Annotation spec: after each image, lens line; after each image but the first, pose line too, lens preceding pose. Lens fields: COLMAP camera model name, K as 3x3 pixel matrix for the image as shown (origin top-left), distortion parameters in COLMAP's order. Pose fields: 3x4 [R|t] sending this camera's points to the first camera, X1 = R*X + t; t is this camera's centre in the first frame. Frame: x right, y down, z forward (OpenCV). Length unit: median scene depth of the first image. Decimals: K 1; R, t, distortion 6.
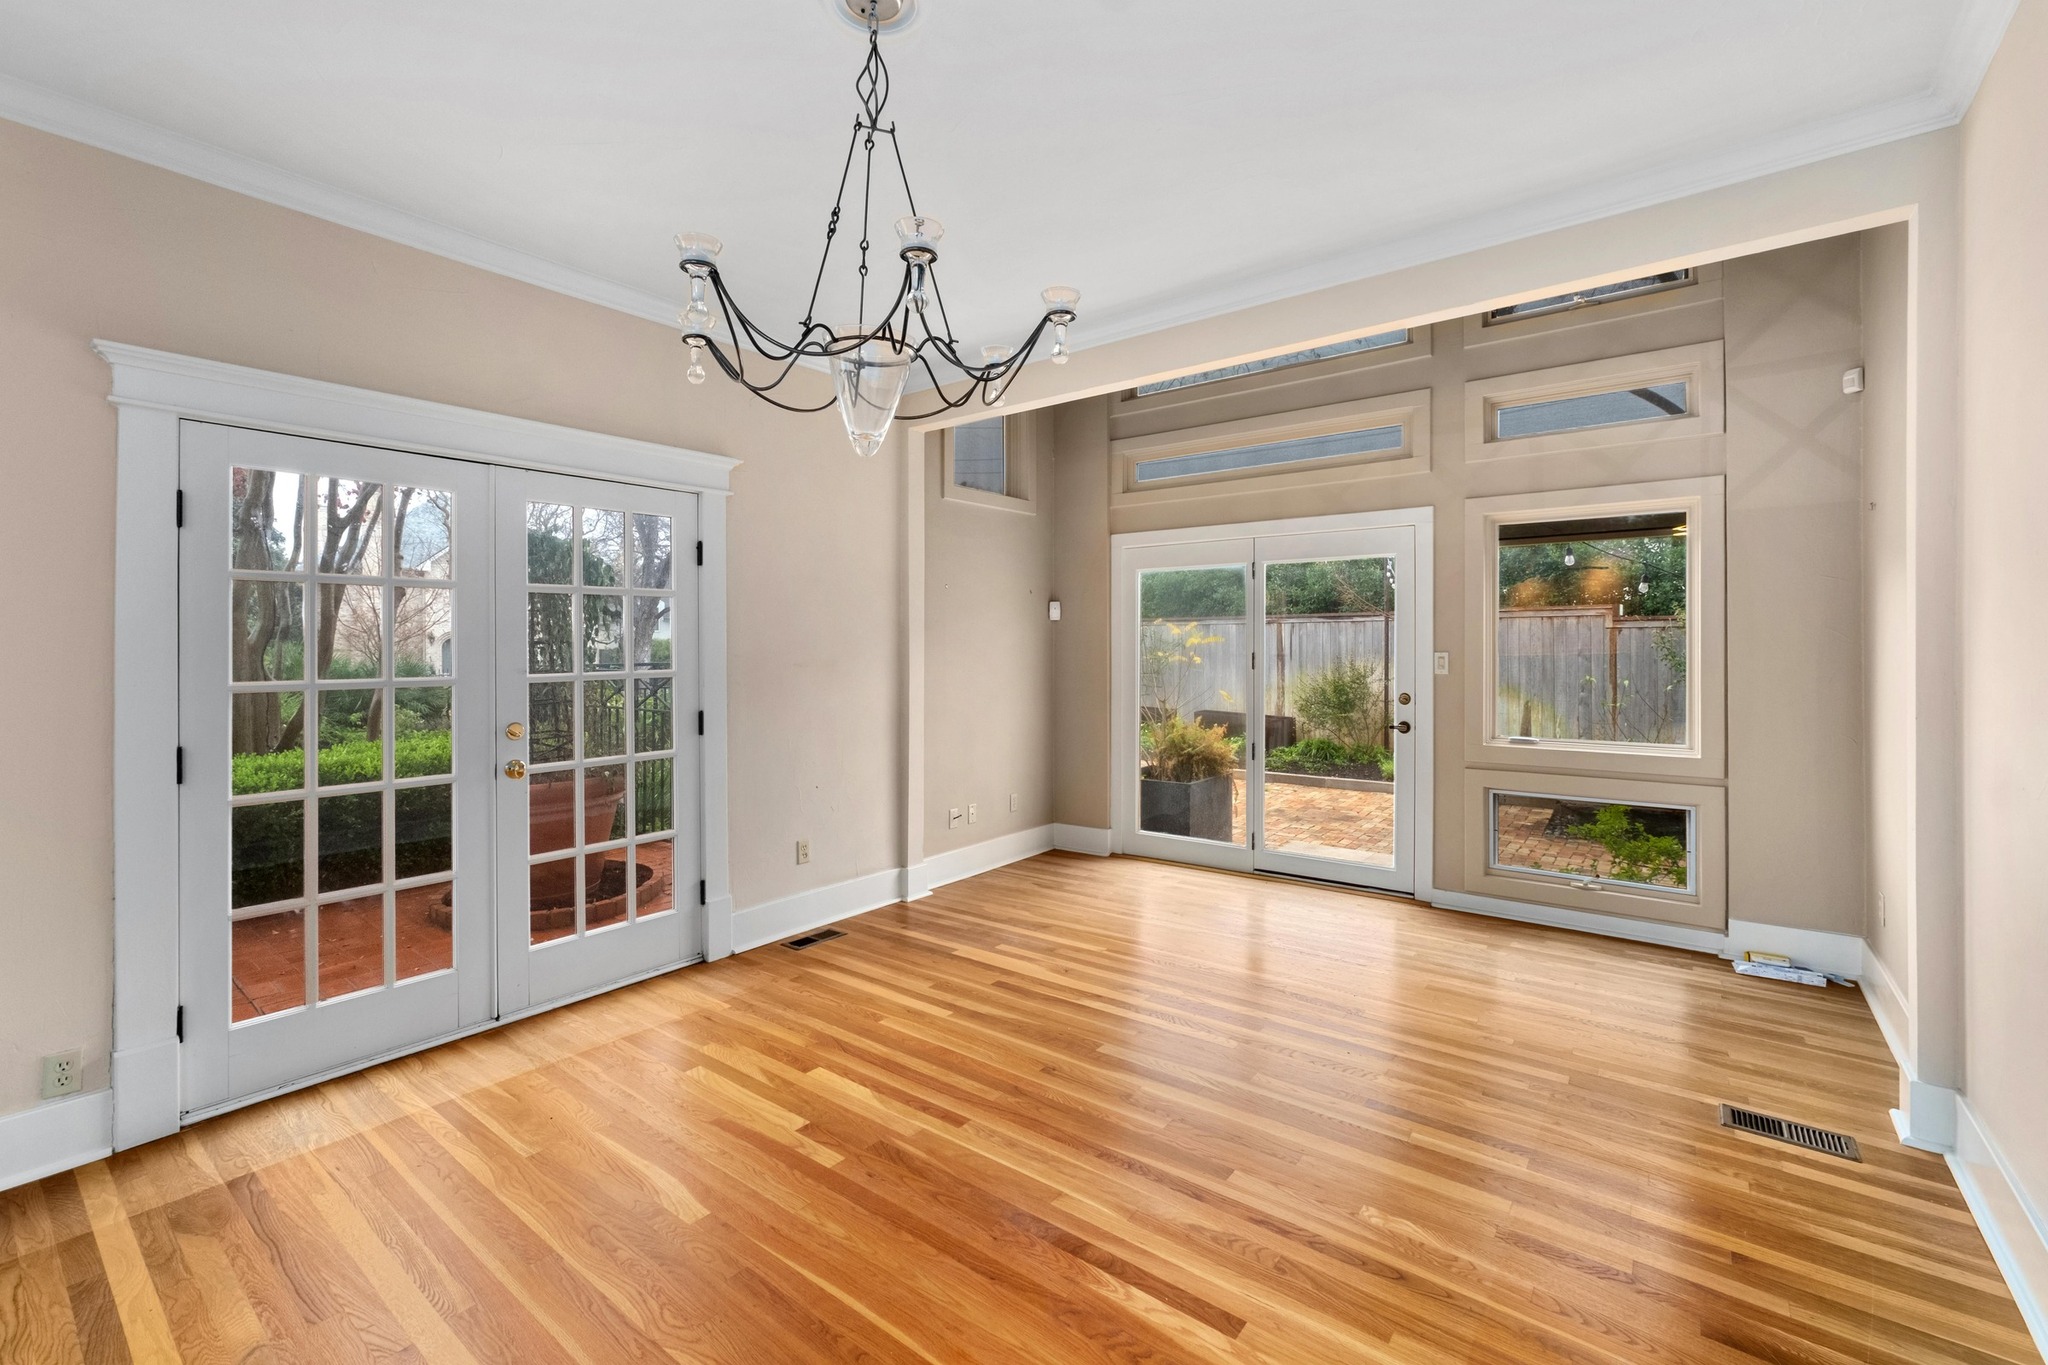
lens RADIAL K [[866.0, 0, 1018.7], [0, 866.0, 662.3], [0, 0, 1]] dist [-0.007164, 0.001372]
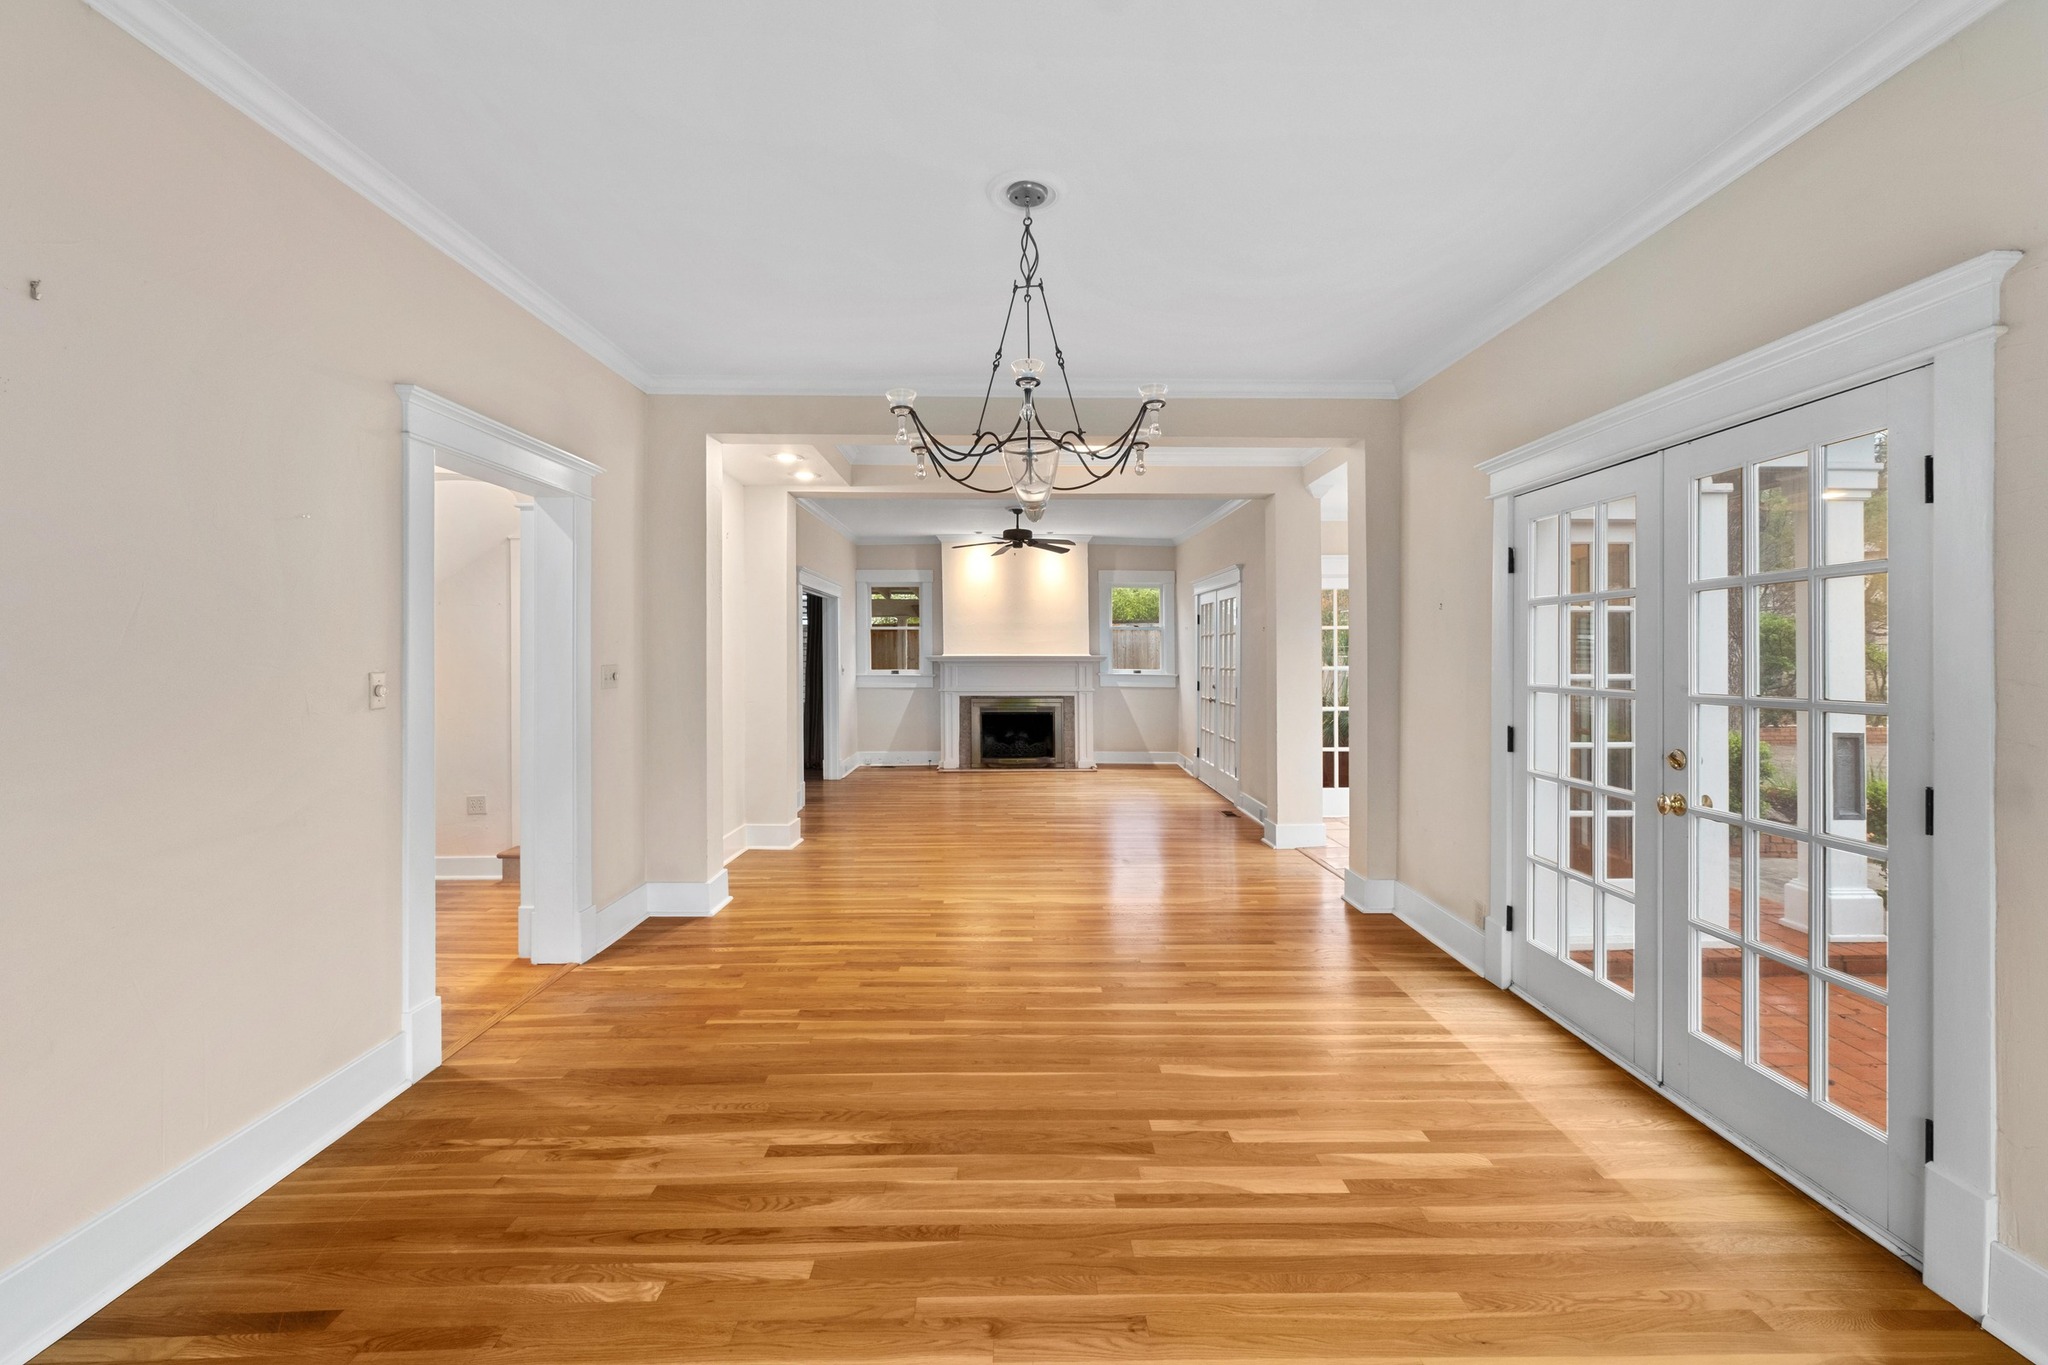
lens RADIAL K [[866.0, 0, 1015.5], [0, 866.0, 663.4], [0, 0, 1]] dist [-0.007164, 0.001372]
pose [[-0.789249, 0.008436, -0.614015, 0.581640], [-0.009438, 0.999621, 0.025866, -0.032604], [0.614000, 0.026210, -0.788870, 1.709553]]
